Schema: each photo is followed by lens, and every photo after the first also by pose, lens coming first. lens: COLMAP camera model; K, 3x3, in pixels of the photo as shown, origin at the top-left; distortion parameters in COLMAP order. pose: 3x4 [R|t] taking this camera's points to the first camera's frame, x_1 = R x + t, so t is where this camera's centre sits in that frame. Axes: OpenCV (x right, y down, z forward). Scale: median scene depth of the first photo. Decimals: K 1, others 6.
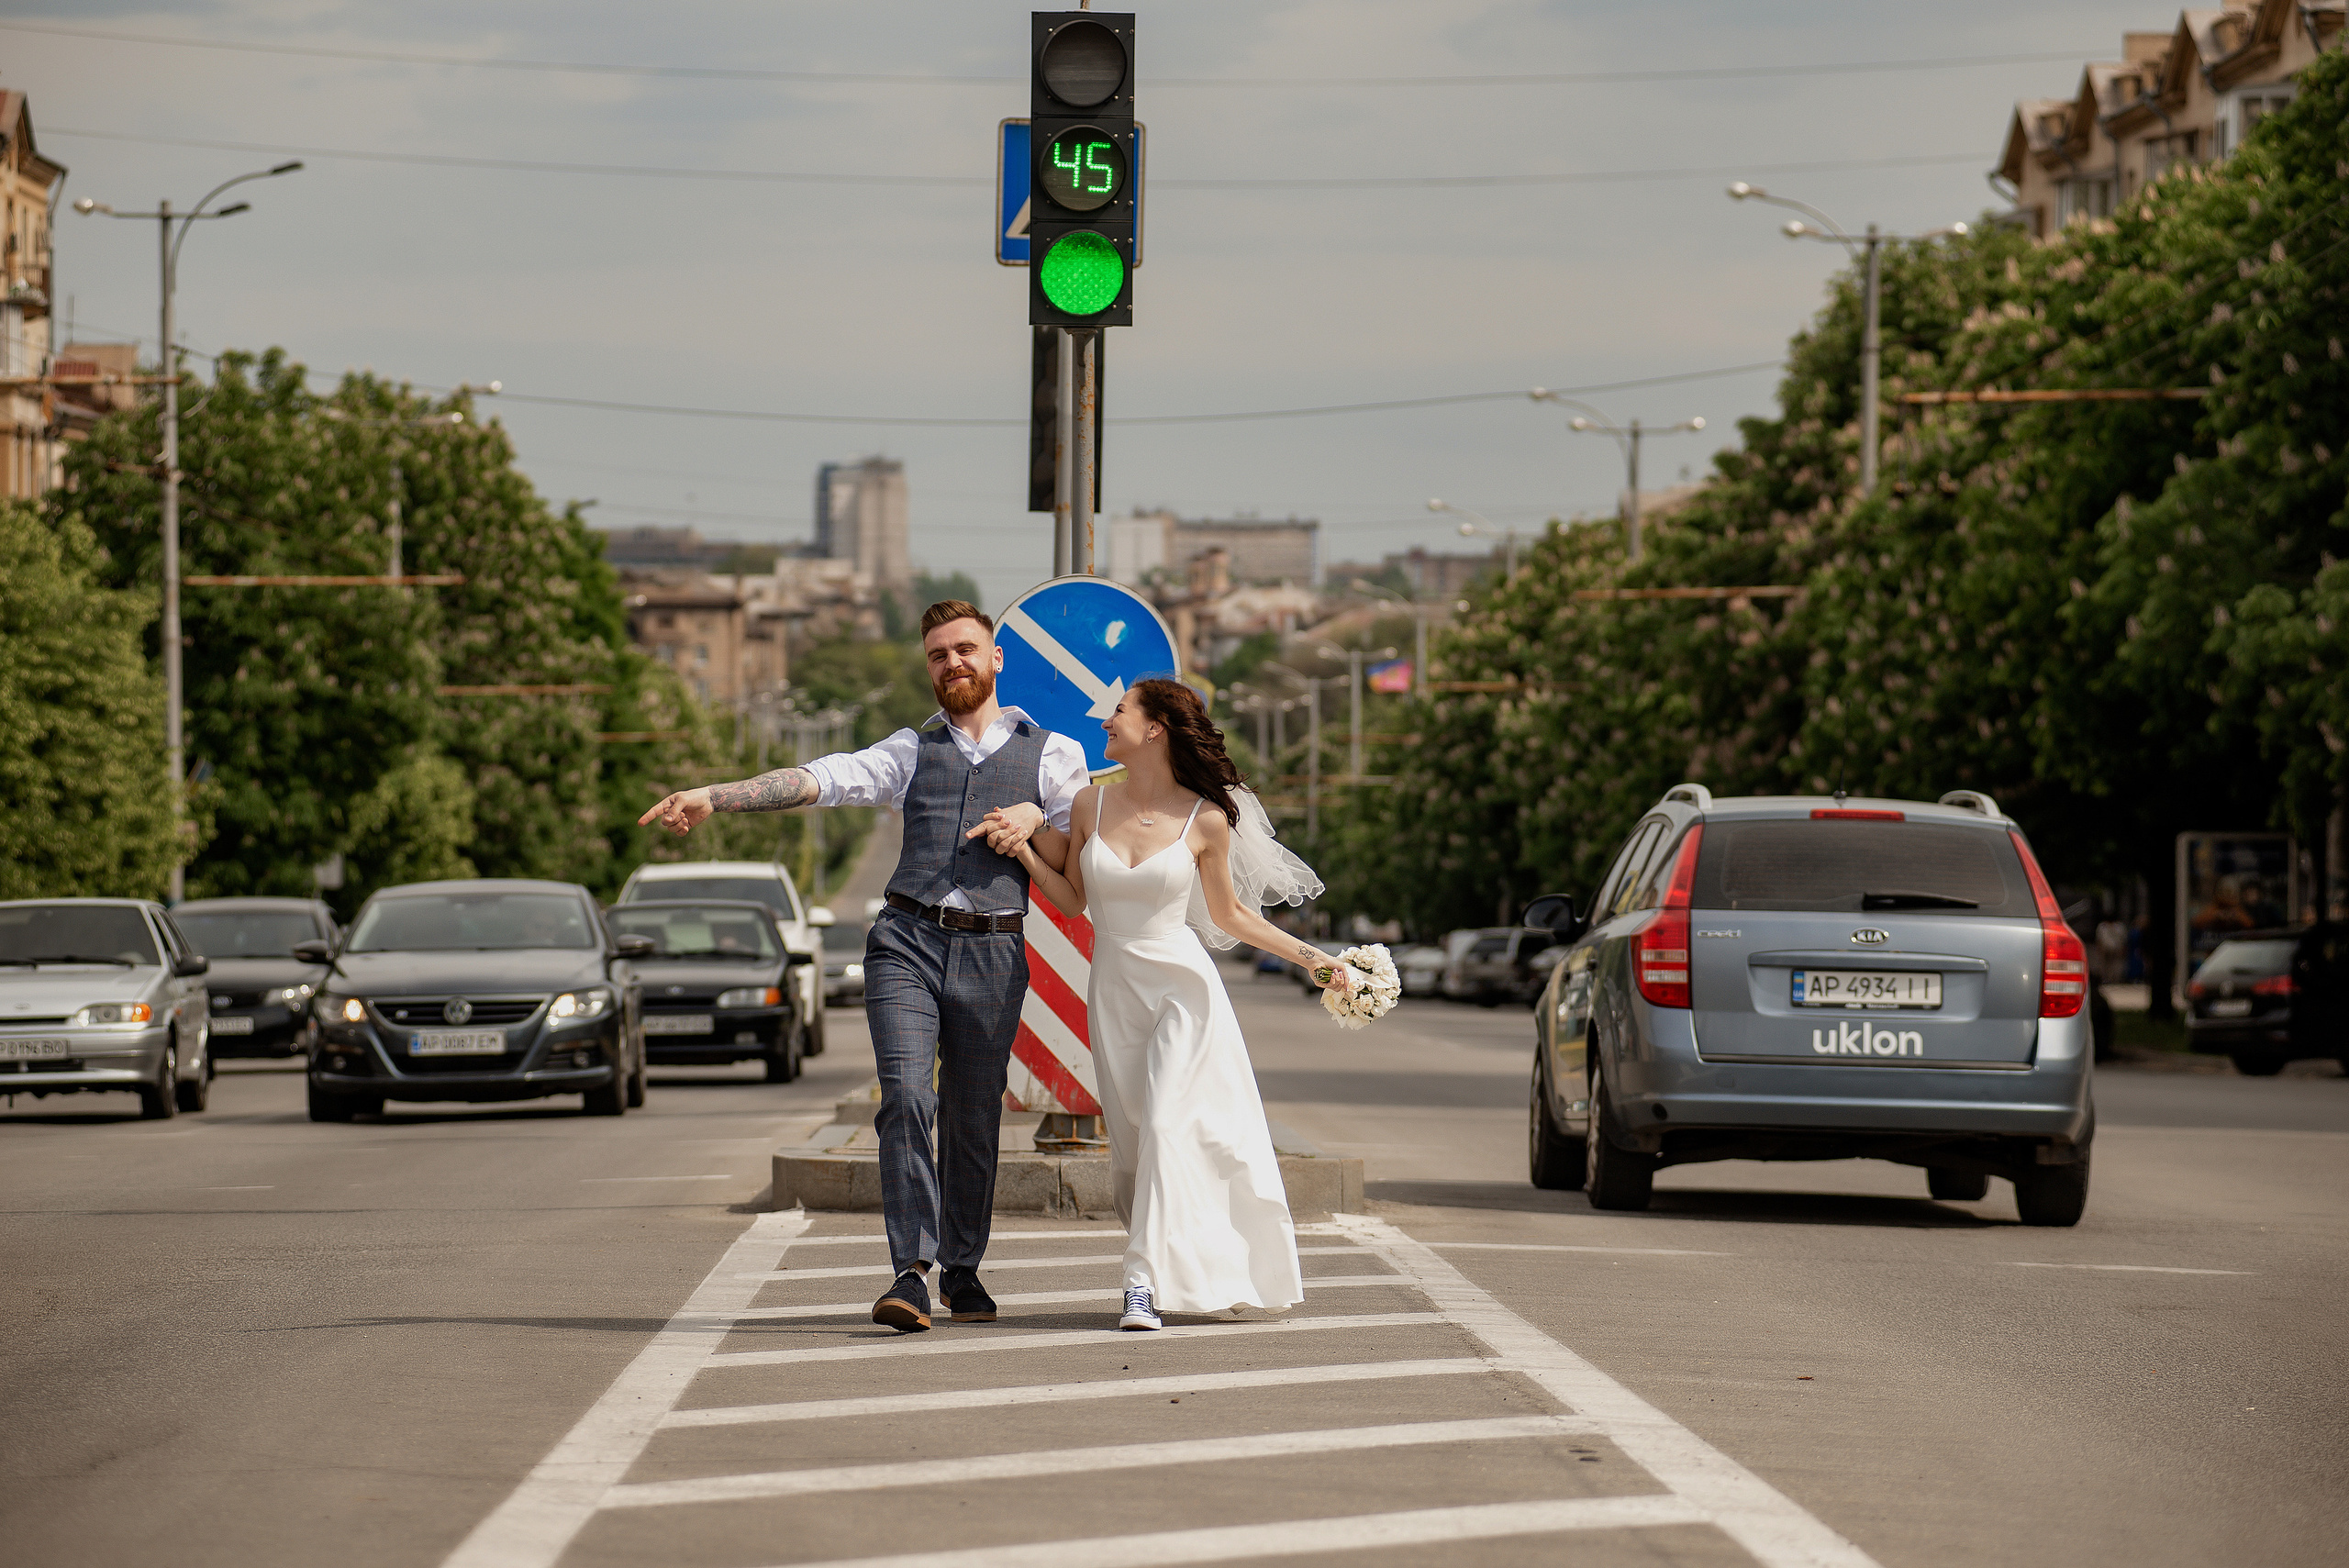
lens RADIAL K [[8014.7, 0, 1174.5], [0, 8014.7, 784.0], [0, 0, 1]] dist [0.202357, 1.521297]
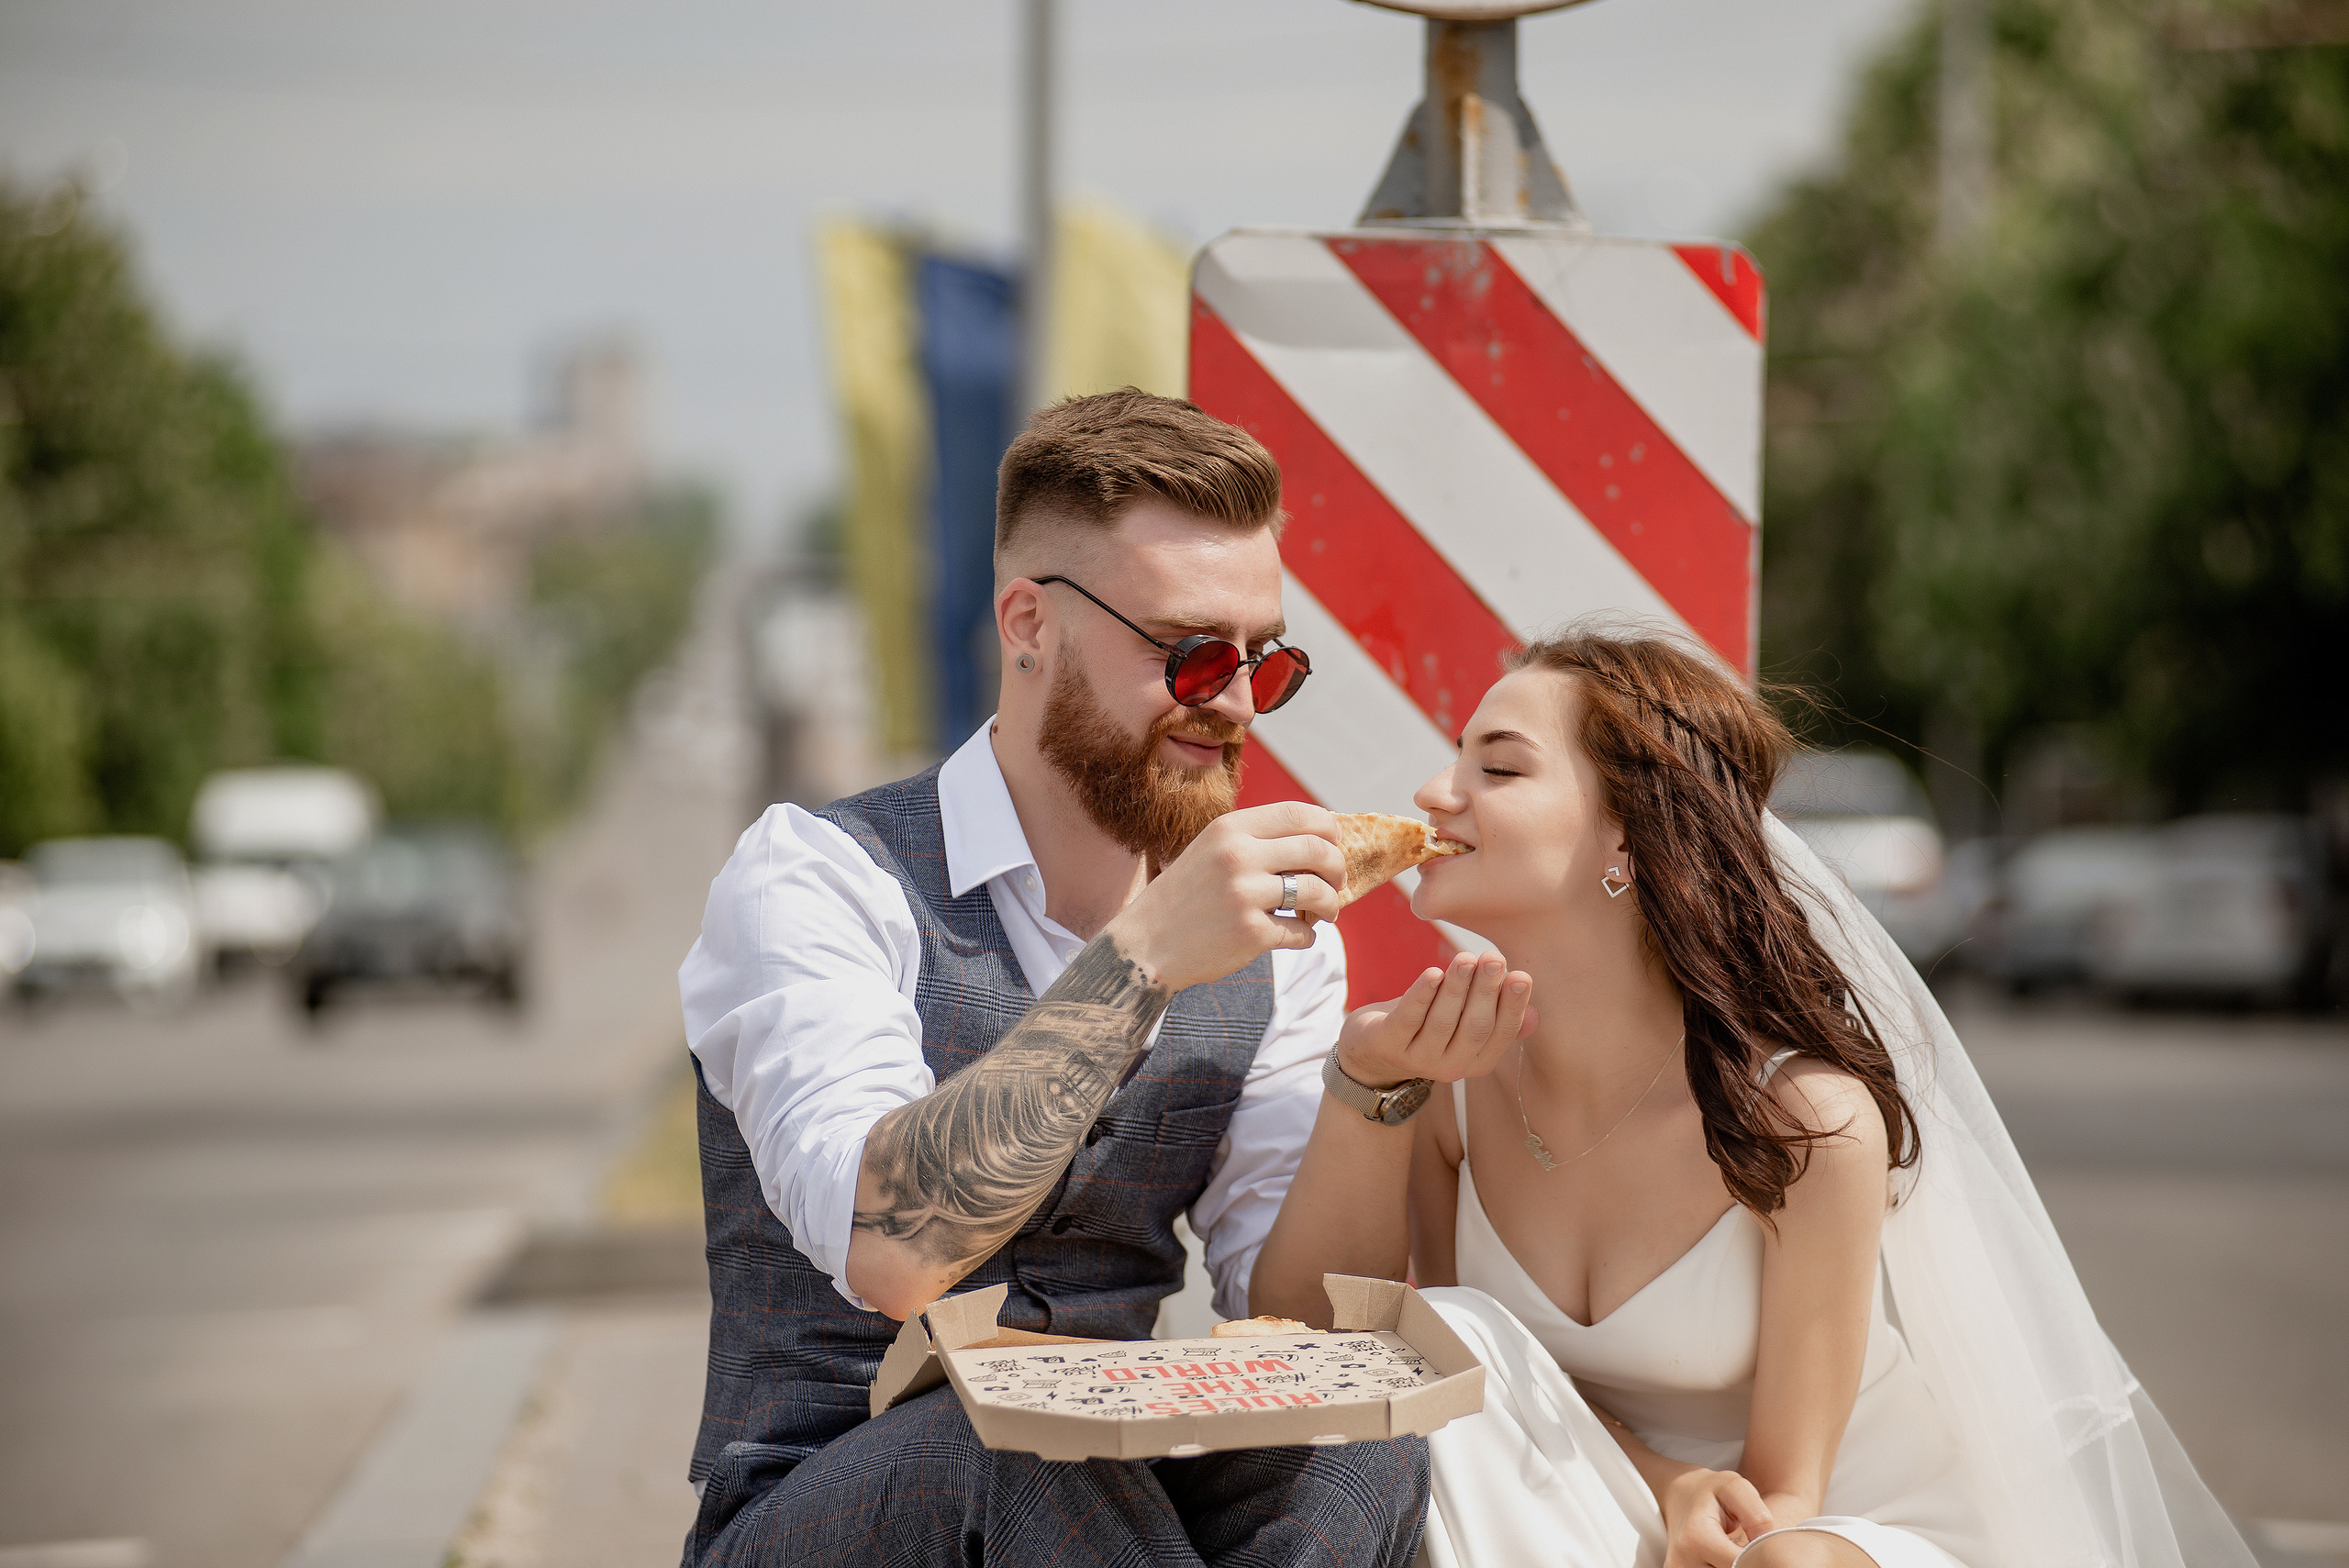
lens RADIAL K [[9252.5, 0, 1174.5], [0, 9252.5, 784.0], [0, 0, 1]] dist [2.673459, -102.934917]
pose [[0.999659, -0.014340, 0.021841, -0.004833], [0.014155, 0.999862, 0.008645, 0.003594], [-0.021962, -0.008333, 0.999724, 0.136399]]
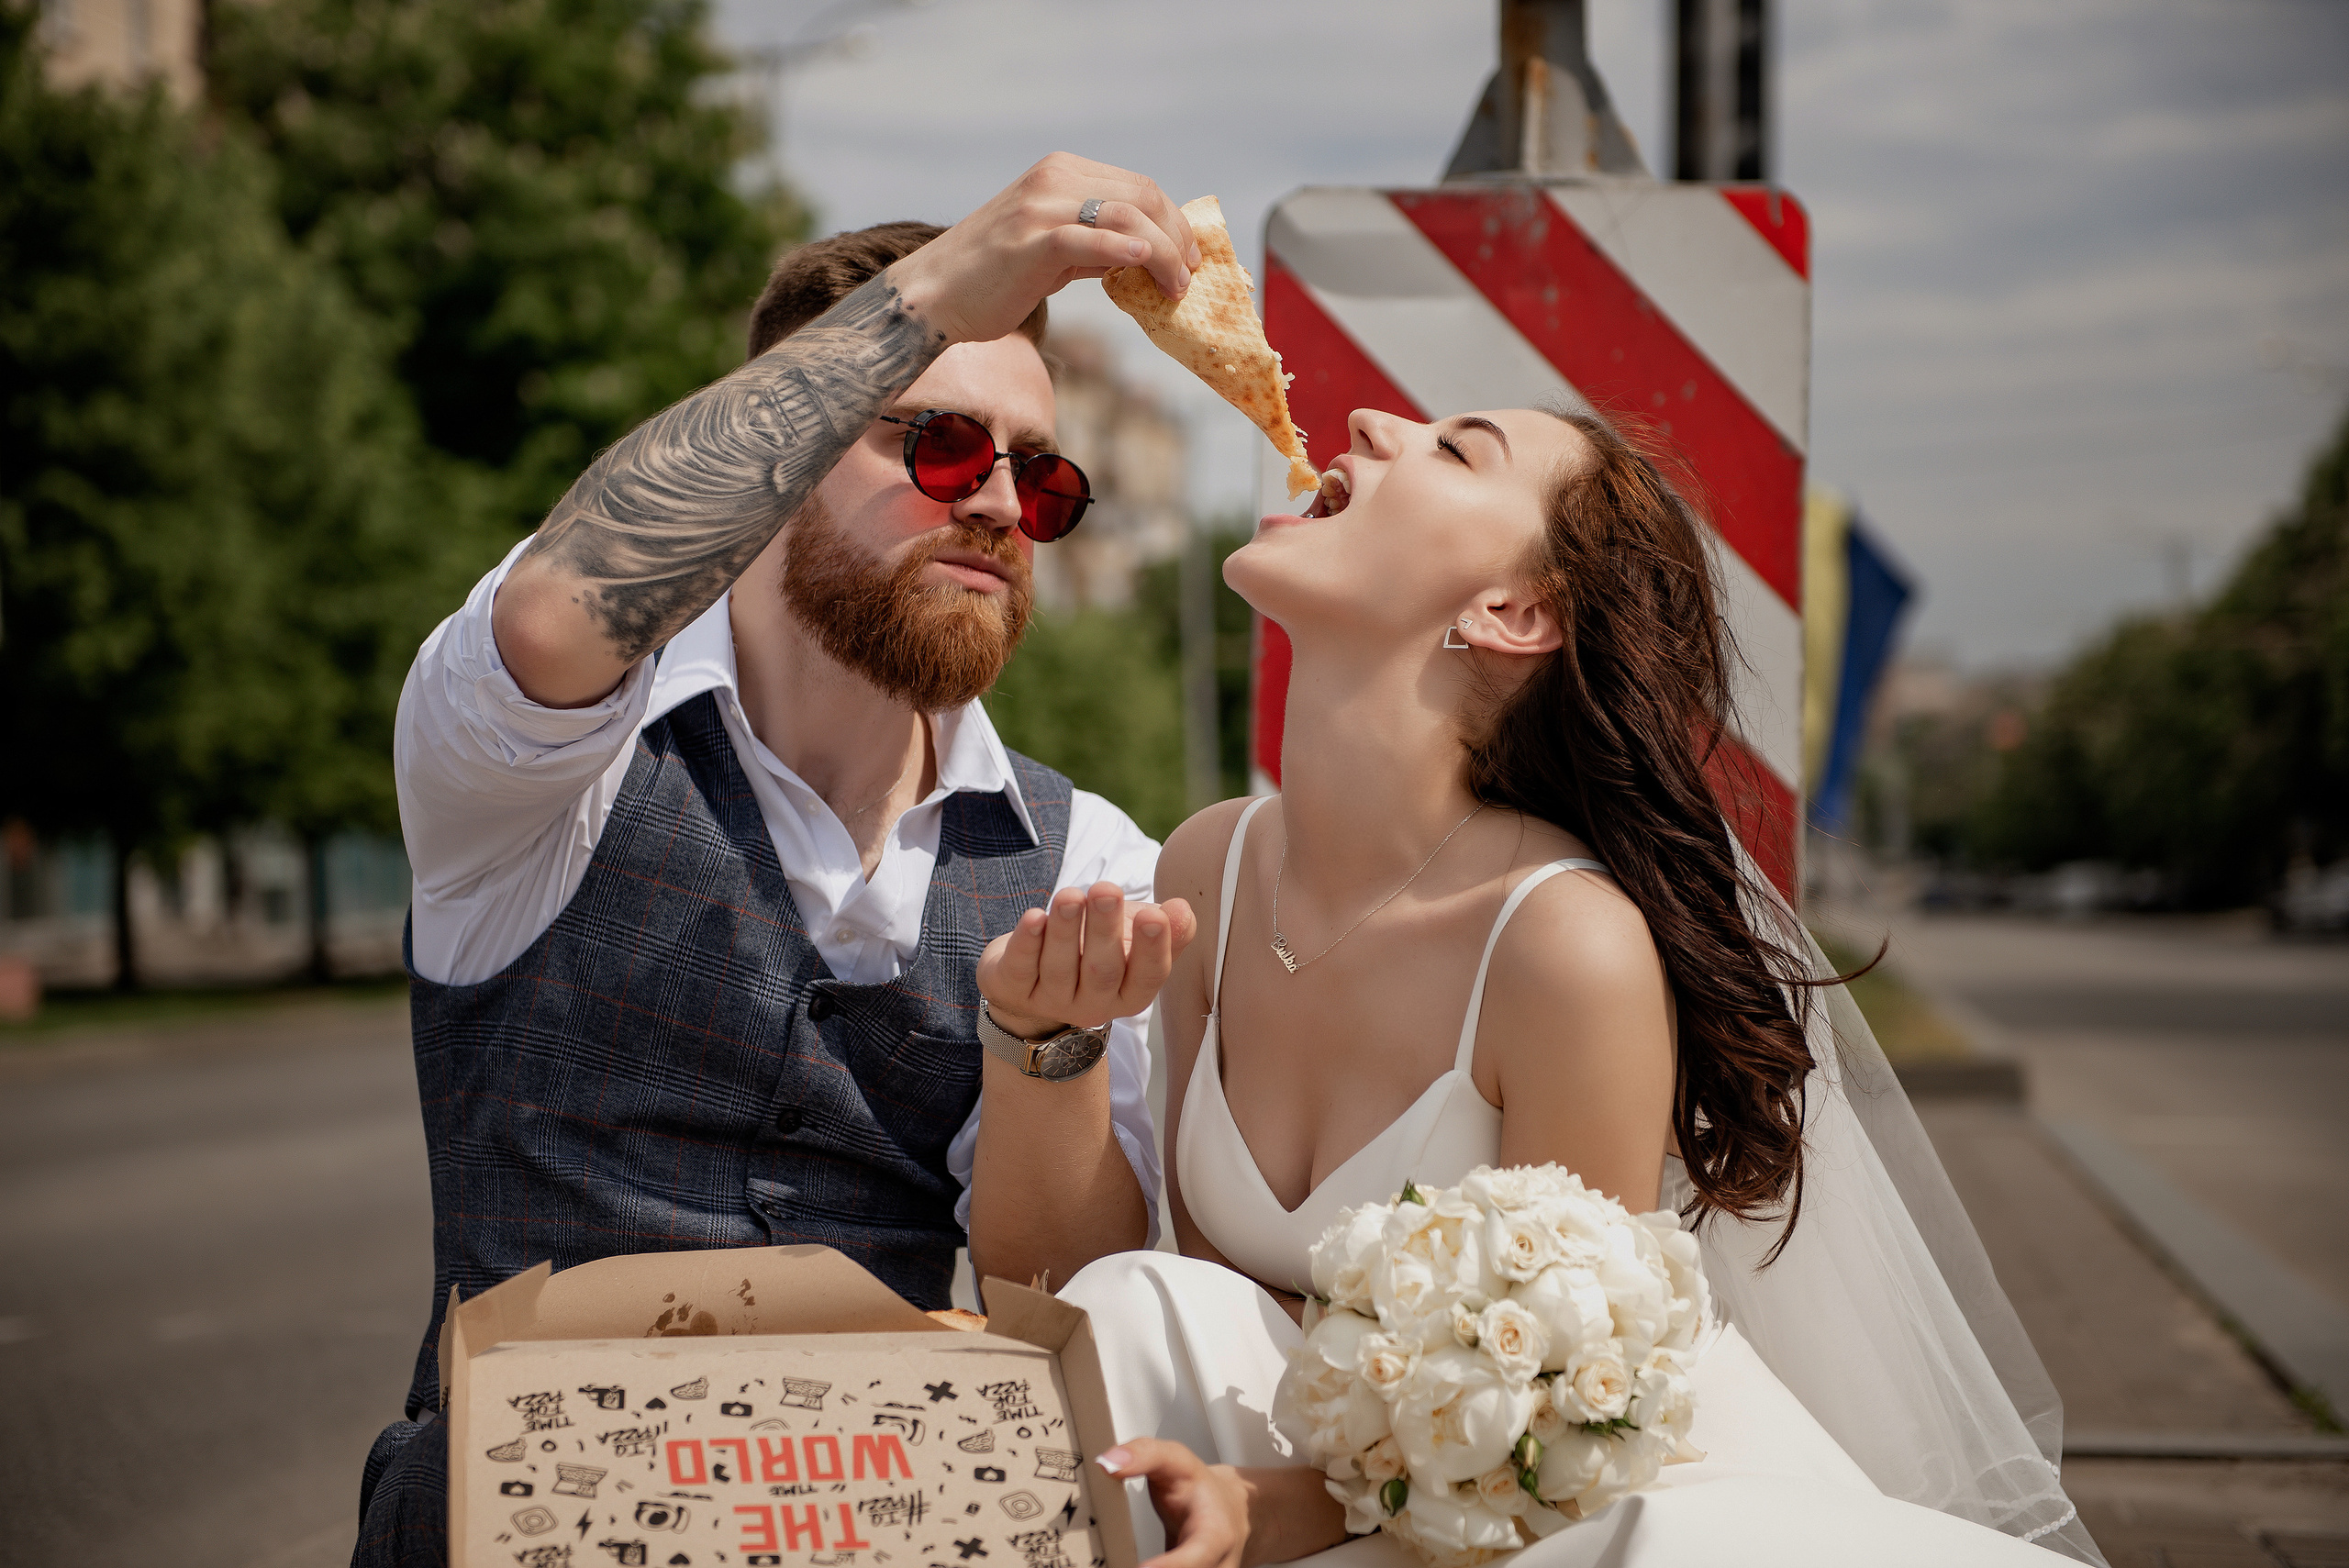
lens RADIAL K [[4495.2, 0, 1180.5], [0, 4495.2, 787.4], [0, 0, 1]] dist [0.068986, -0.153495]
pose [[0.987958, -0.023156, -0.152981, -0.000360], [0.022476, 0.999728, -0.006168, 0.004518], [0.153082, 0.002655, 0.988210, 0.161196]]
